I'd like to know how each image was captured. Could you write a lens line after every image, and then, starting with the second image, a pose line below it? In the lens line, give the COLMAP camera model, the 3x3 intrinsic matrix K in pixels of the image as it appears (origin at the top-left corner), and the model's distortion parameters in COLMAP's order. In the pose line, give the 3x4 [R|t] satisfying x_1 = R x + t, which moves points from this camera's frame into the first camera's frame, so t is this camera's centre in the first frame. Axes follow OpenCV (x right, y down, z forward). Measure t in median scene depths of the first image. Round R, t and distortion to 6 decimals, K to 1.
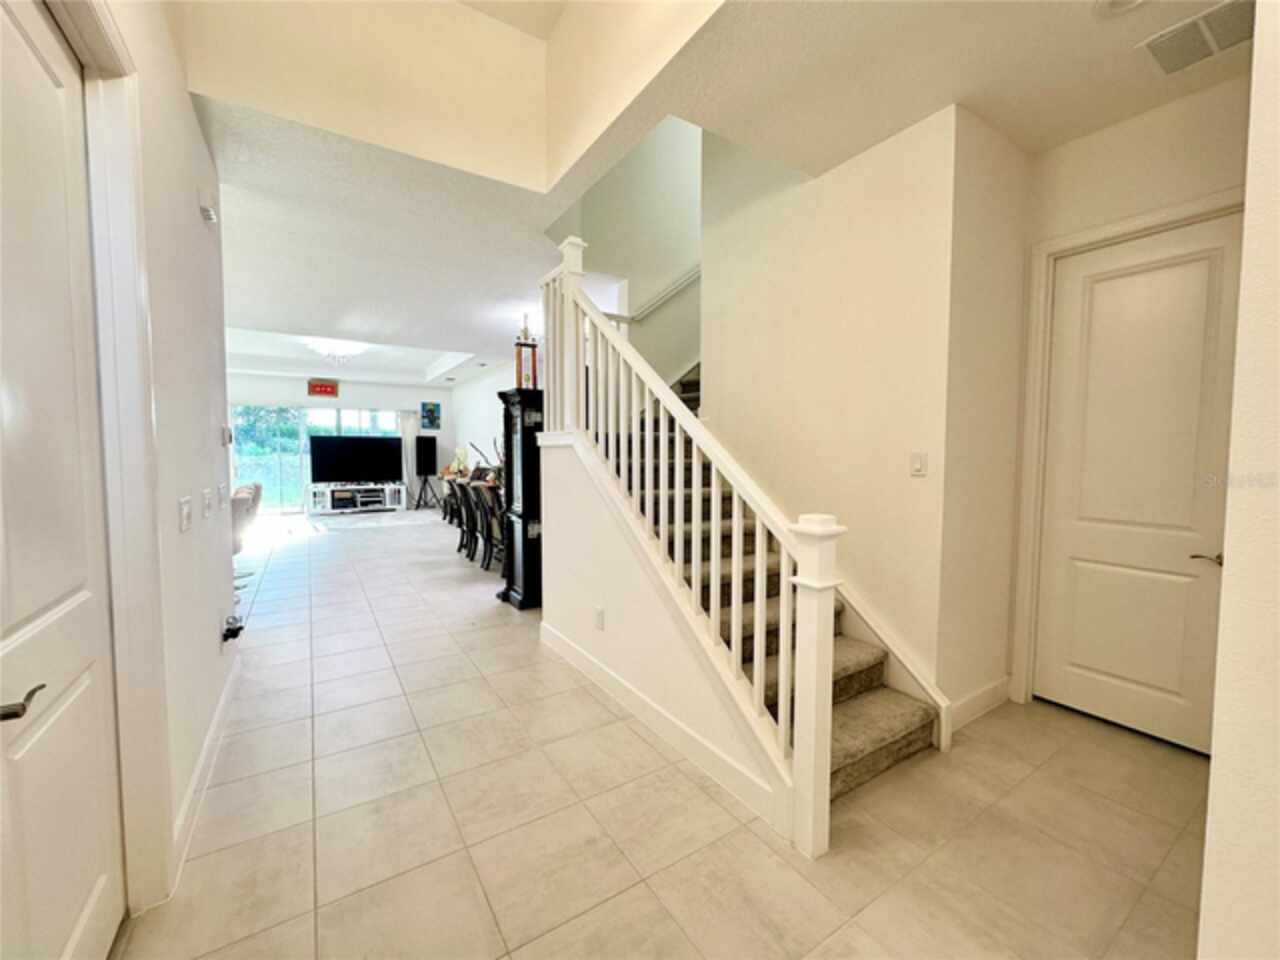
lens RADIAL K [[512.3, 0, 642.1], [0, 512.3, 478.9], [0, 0, 1]] dist [-0.007345, 0.001459]
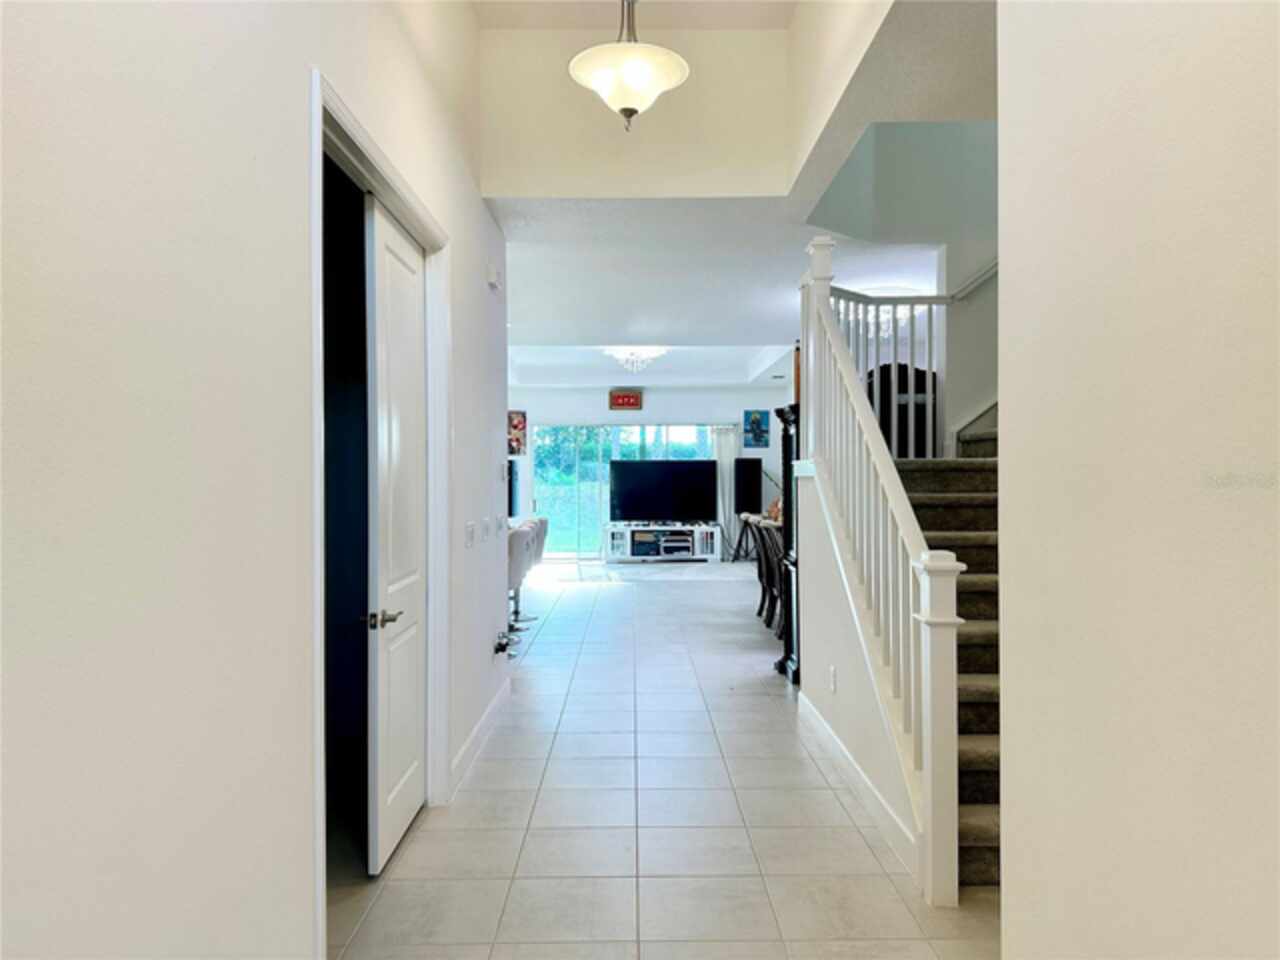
lens RADIAL K [[895.3, 0, 638.4], [0, 895.3, 482.6], [0, 0, 1]] dist [0.061336, -0.069315]
pose [[0.840447, -0.002934, -0.541886, 0.128869], [-0.022427, 0.998940, -0.040192, 0.003382], [0.541430, 0.045932, 0.839490, -0.126754]]
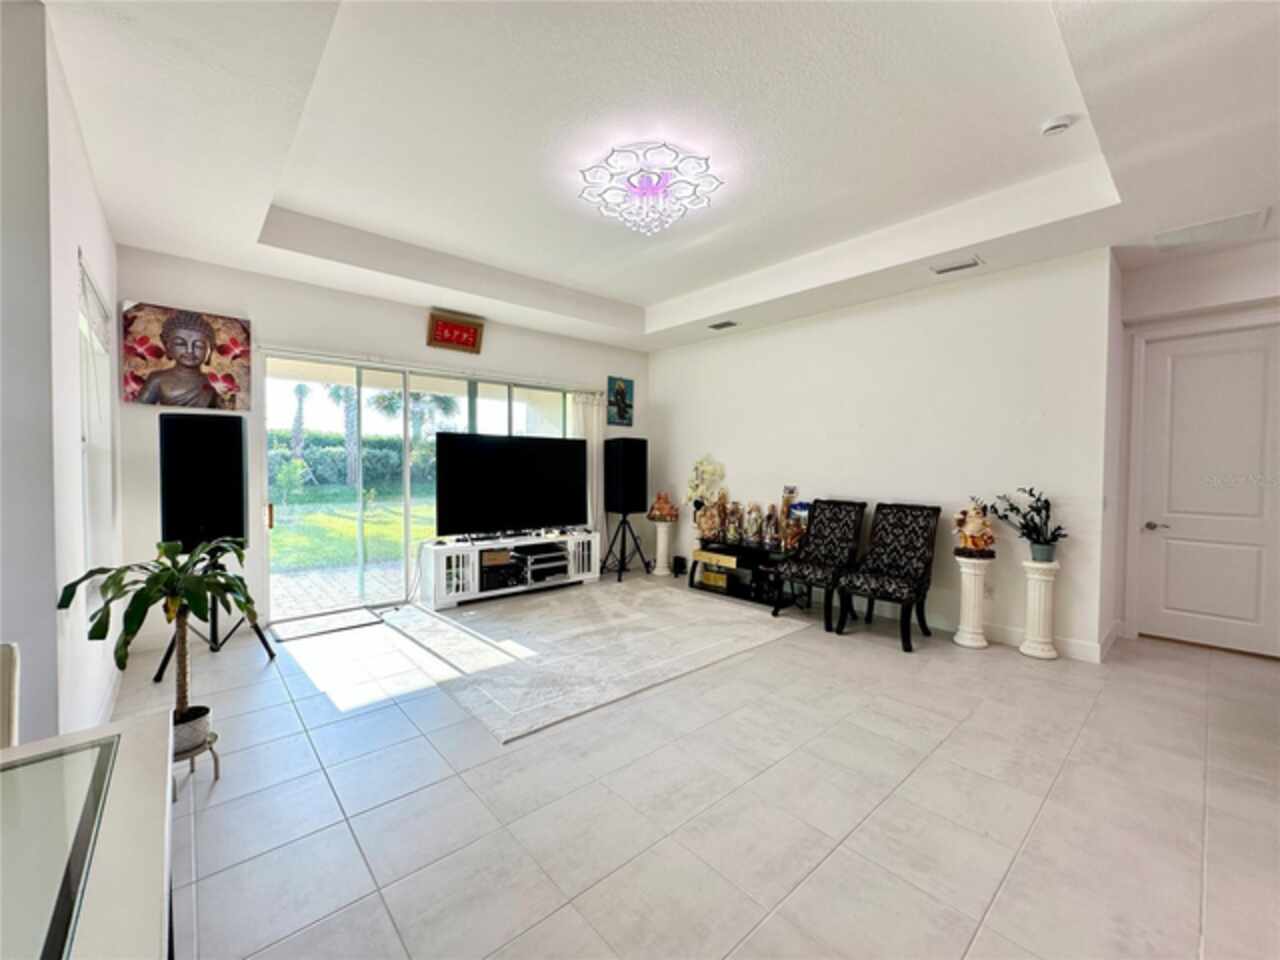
lens RADIAL K [[512.3, 0, 633.8], [0, 512.3, 481.1], [0, 0, 1]] dist [-0.007345, 0.001459]
pose [[0.989100, -0.000252, 0.147246, -0.532469], [0.003985, 0.999678, -0.025056, -0.028291], [-0.147193, 0.025370, 0.988782, 0.514379]]
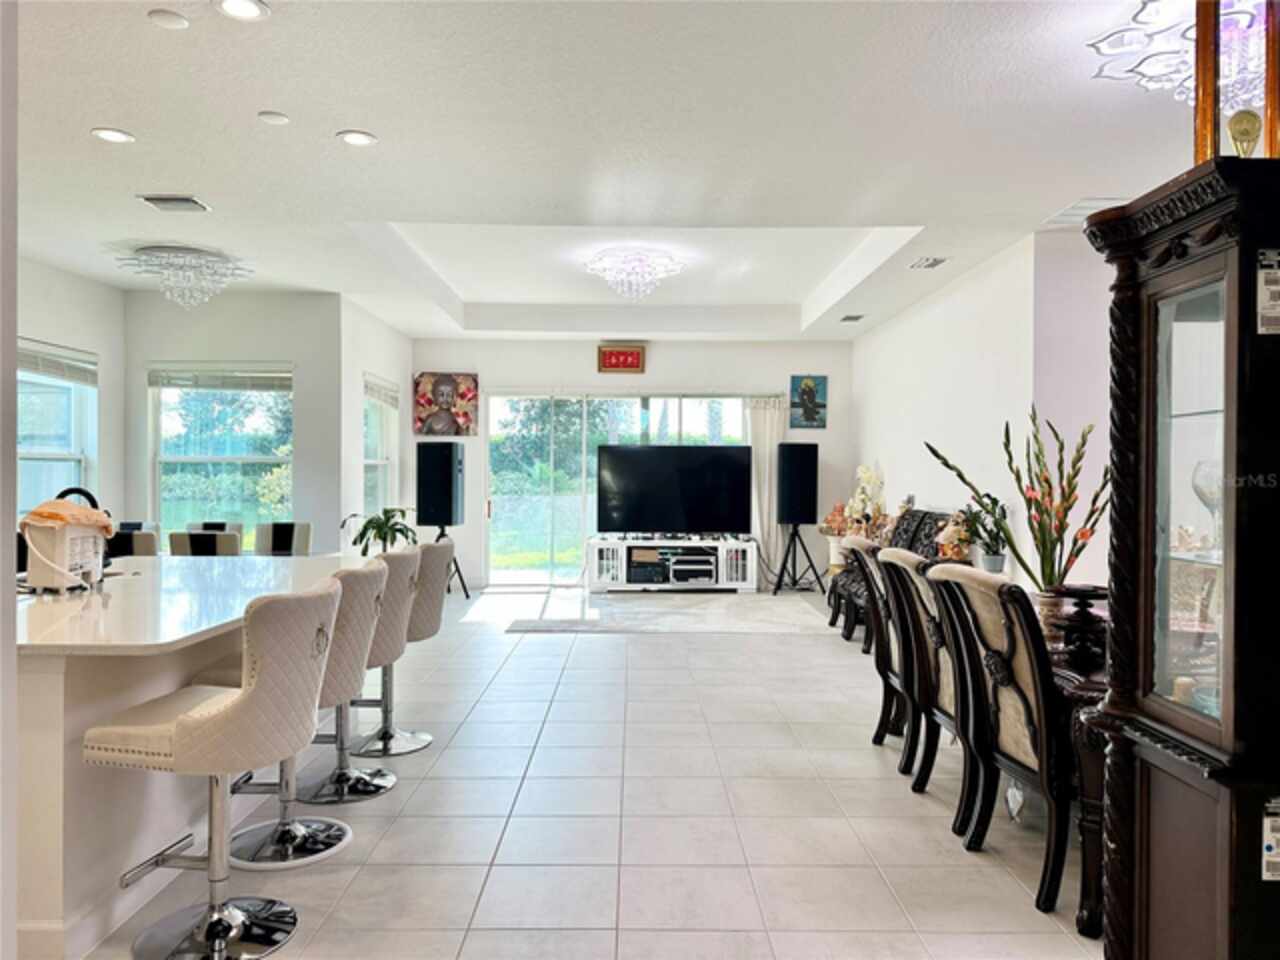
lens RADIAL K [[895.3, 0, 638.6], [0, 895.3, 481.8], [0, 0, 1]] dist [0.061336, -0.069315]
pose [[0.840507, 0.005410, -0.541773, -0.093943], [-0.032008, 0.998700, -0.039684, -0.008827], [0.540854, 0.050695, 0.839587, 0.219000]]
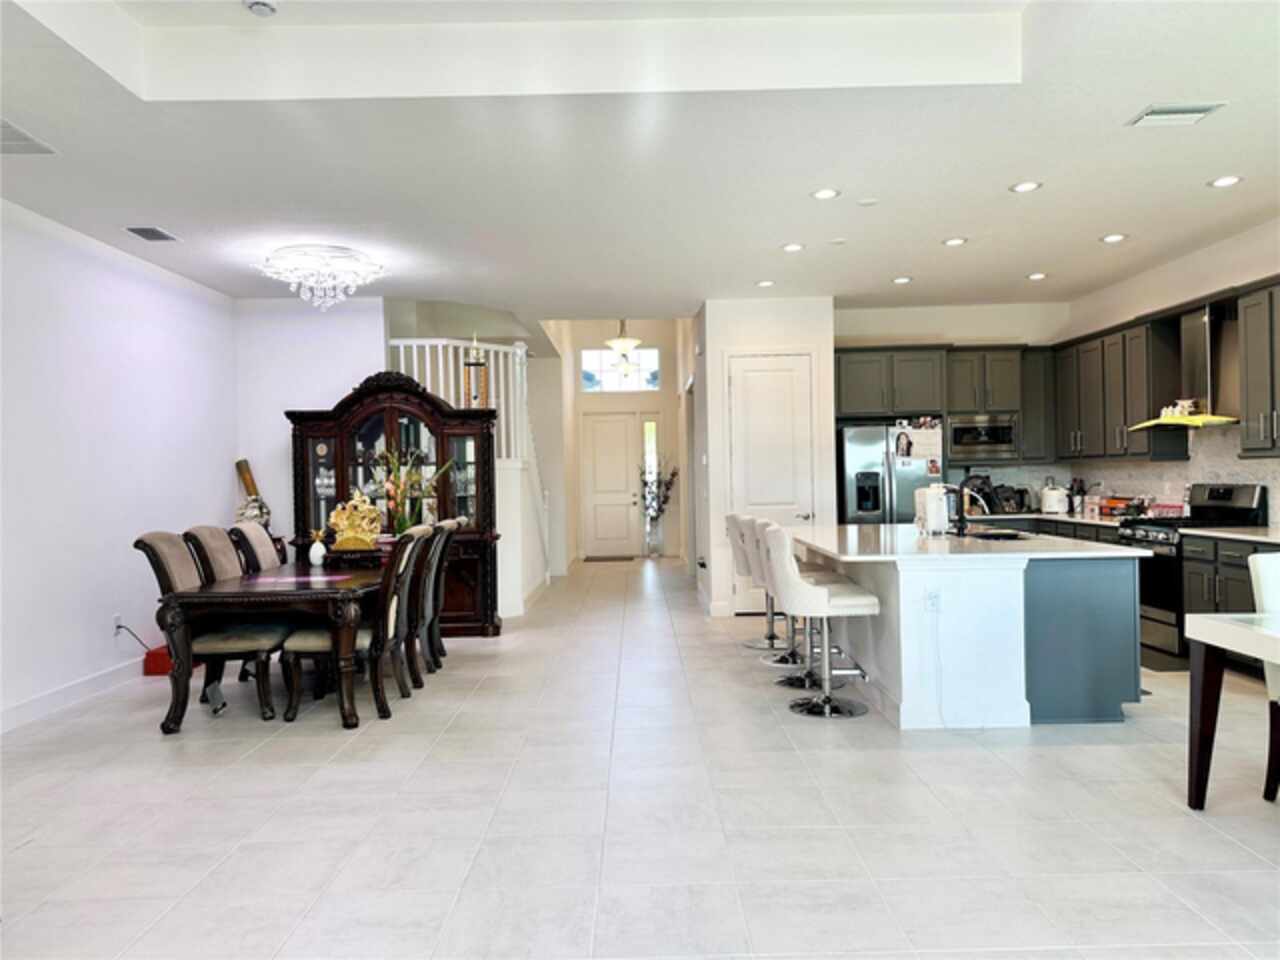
lens RADIAL K [[895.3, 0, 645.5], [0, 895.3, 486.7], [0, 0, 1]] dist [0.061336, -0.069315]
pose [[-0.846987, 0.004462, 0.531594, -0.578902], [0.042682, 0.997307, 0.059634, -0.047084], [-0.529897, 0.073199, -0.844897, 0.927778]]
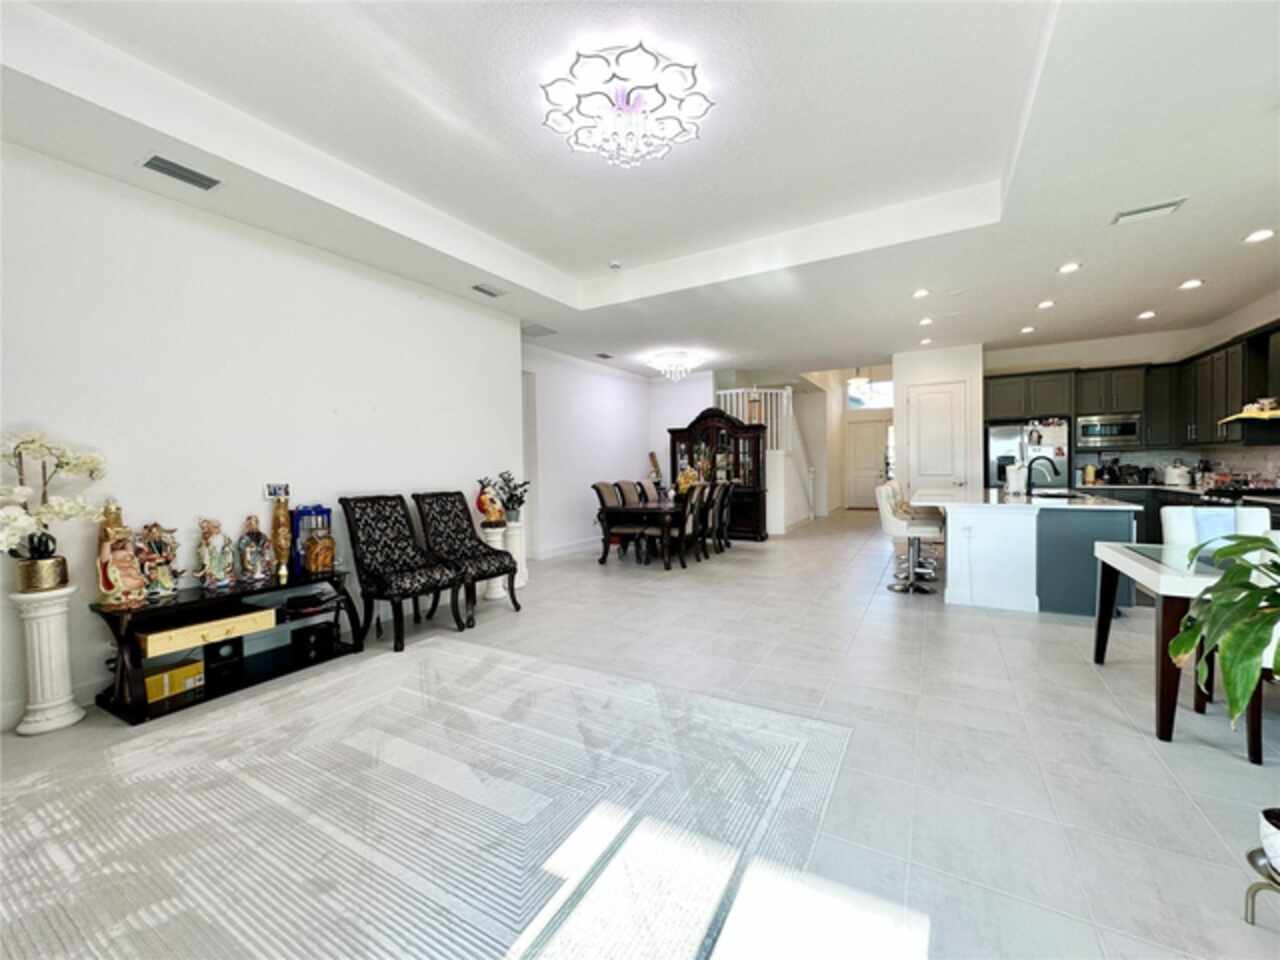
lens RADIAL K [[512.3, 0, 641.1], [0, 512.3, 482.8], [0, 0, 1]] dist [-0.007345, 0.001459]
pose [[-0.458584, -0.026329, 0.888261, -0.703404], [0.062297, 0.996149, 0.061689, -0.041884], [-0.886465, 0.083626, -0.455178, 0.914847]]
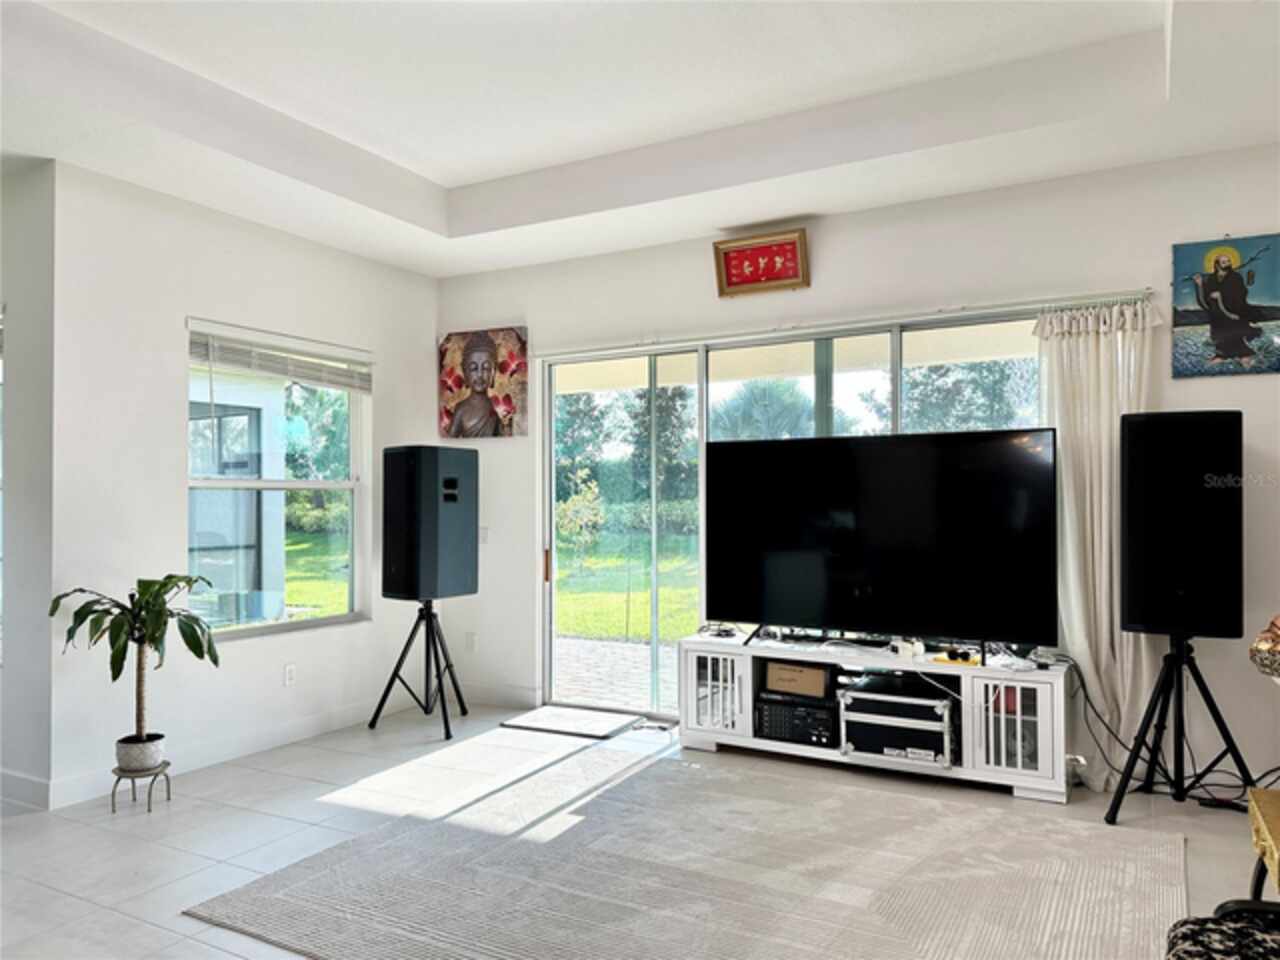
lens RADIAL K [[895.3, 0, 639.6], [0, 895.3, 486.5], [0, 0, 1]] dist [0.061336, -0.069315]
pose [[0.470244, -0.019234, -0.882327, -0.248531], [-0.041032, 0.998205, -0.043629, -0.038979], [0.881582, 0.056720, 0.468610, 0.735459]]
